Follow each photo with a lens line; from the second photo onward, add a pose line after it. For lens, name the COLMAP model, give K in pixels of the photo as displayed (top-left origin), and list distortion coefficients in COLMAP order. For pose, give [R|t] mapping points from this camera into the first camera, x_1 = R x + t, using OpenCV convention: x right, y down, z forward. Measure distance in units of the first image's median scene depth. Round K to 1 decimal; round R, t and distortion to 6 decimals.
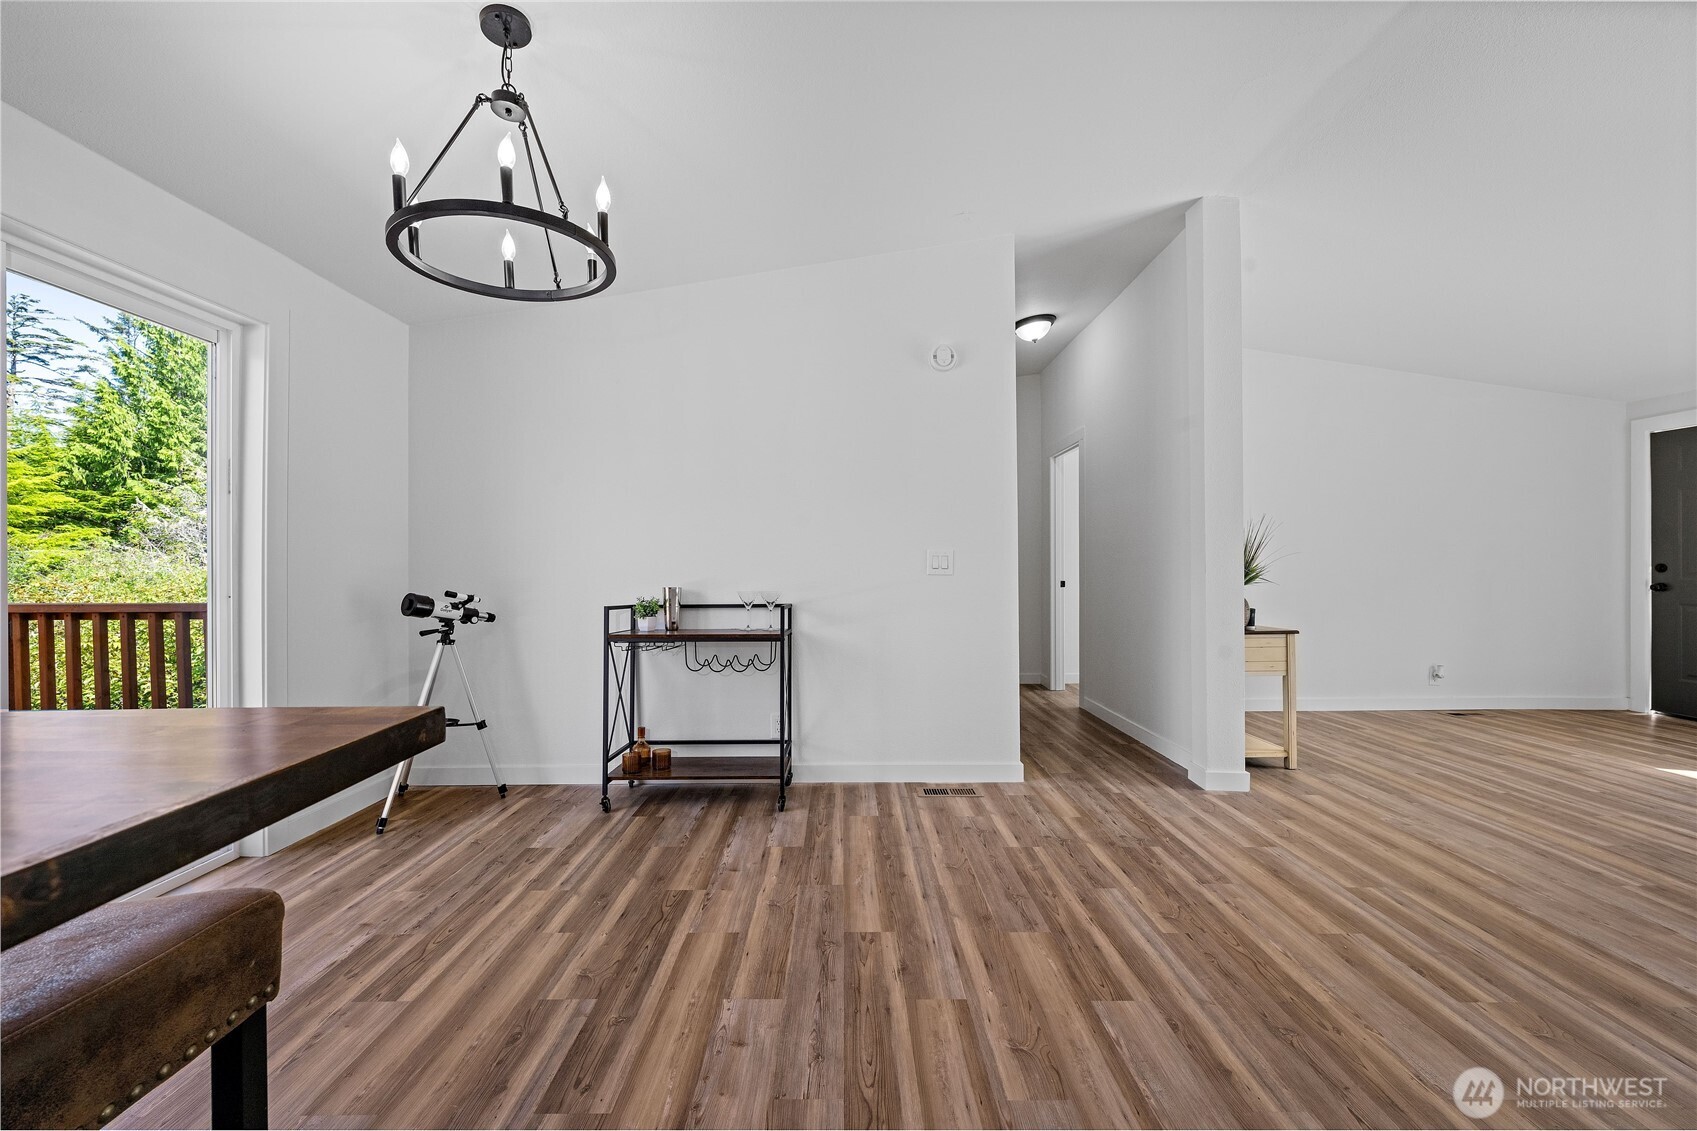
lens RADIAL K [[670.3, 0, 841.5], [0, 670.3, 572.4], [0, 0, 1]] dist [-0.009174, 0.000106]
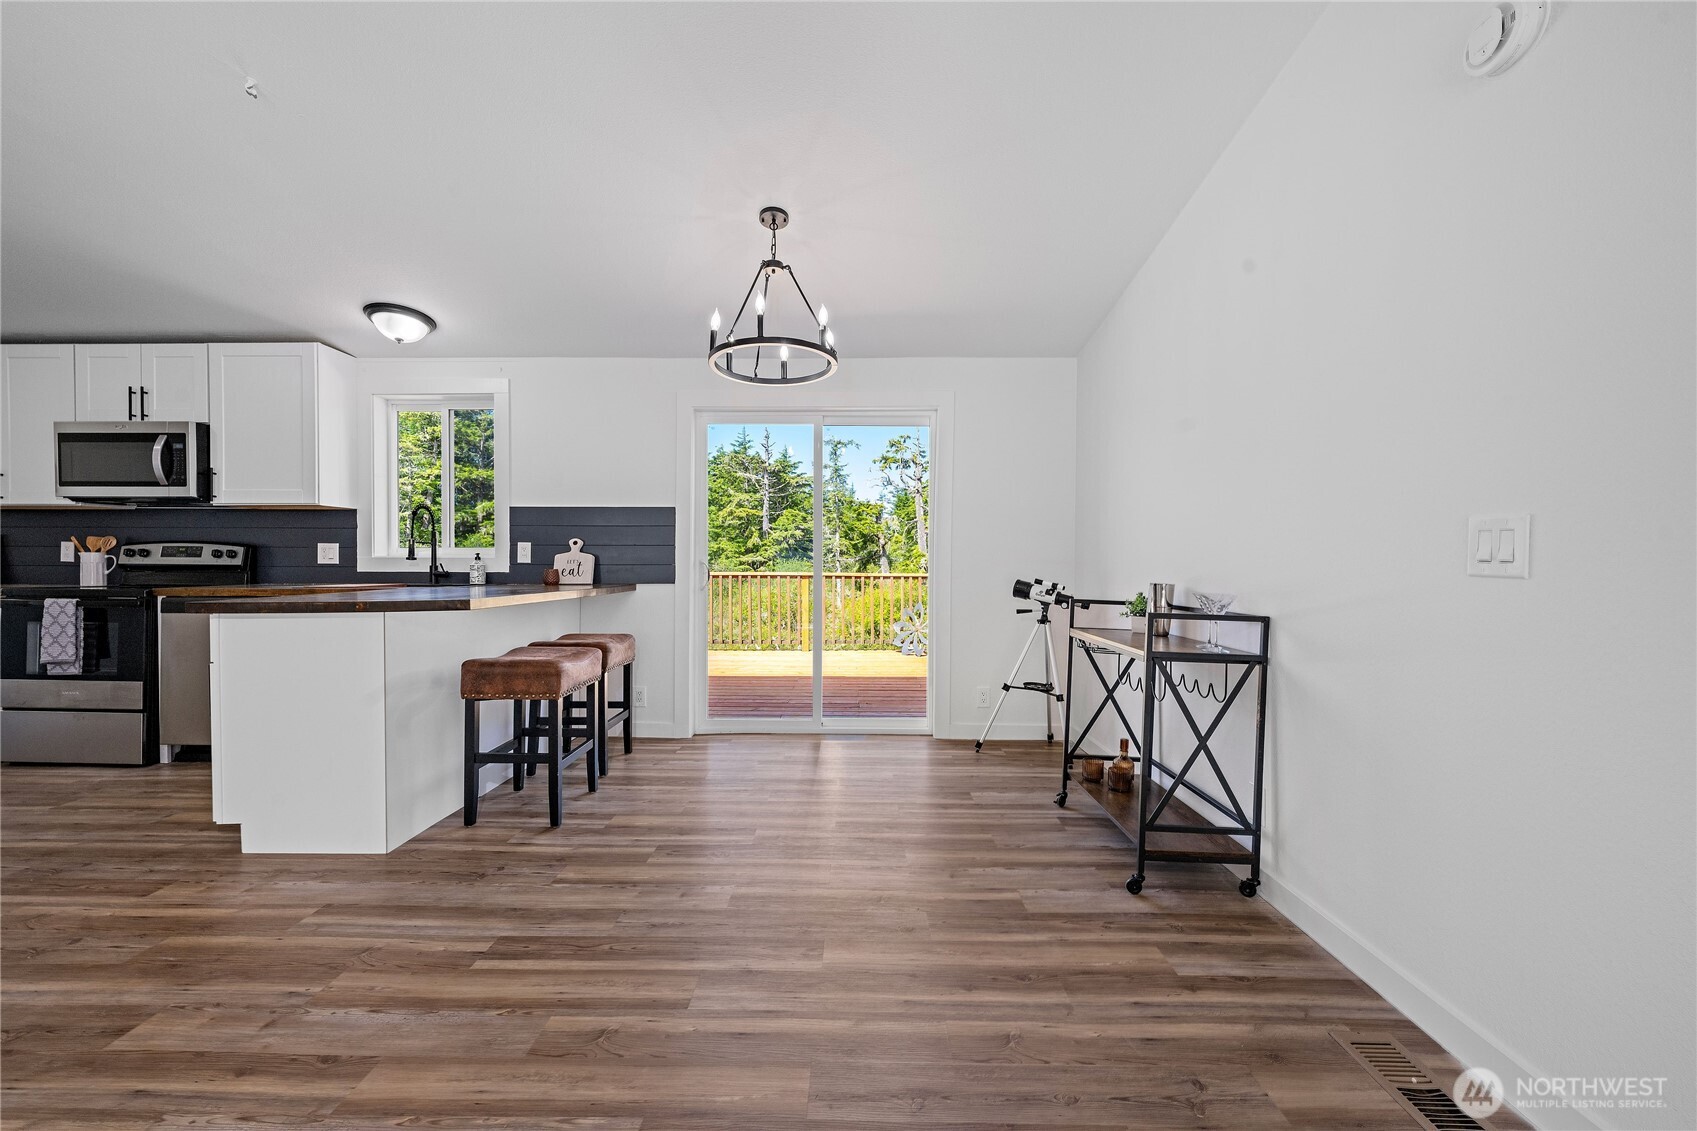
lens RADIAL K [[670.3, 0, 854.4], [0, 670.3, 566.7], [0, 0, 1]] dist [-0.009174, 0.000106]
pose [[-0.013399, 0.010398, -0.999856, 0.646733], [-0.012140, 0.999871, 0.010561, -0.002475], [0.999837, 0.012280, -0.013271, 0.712210]]
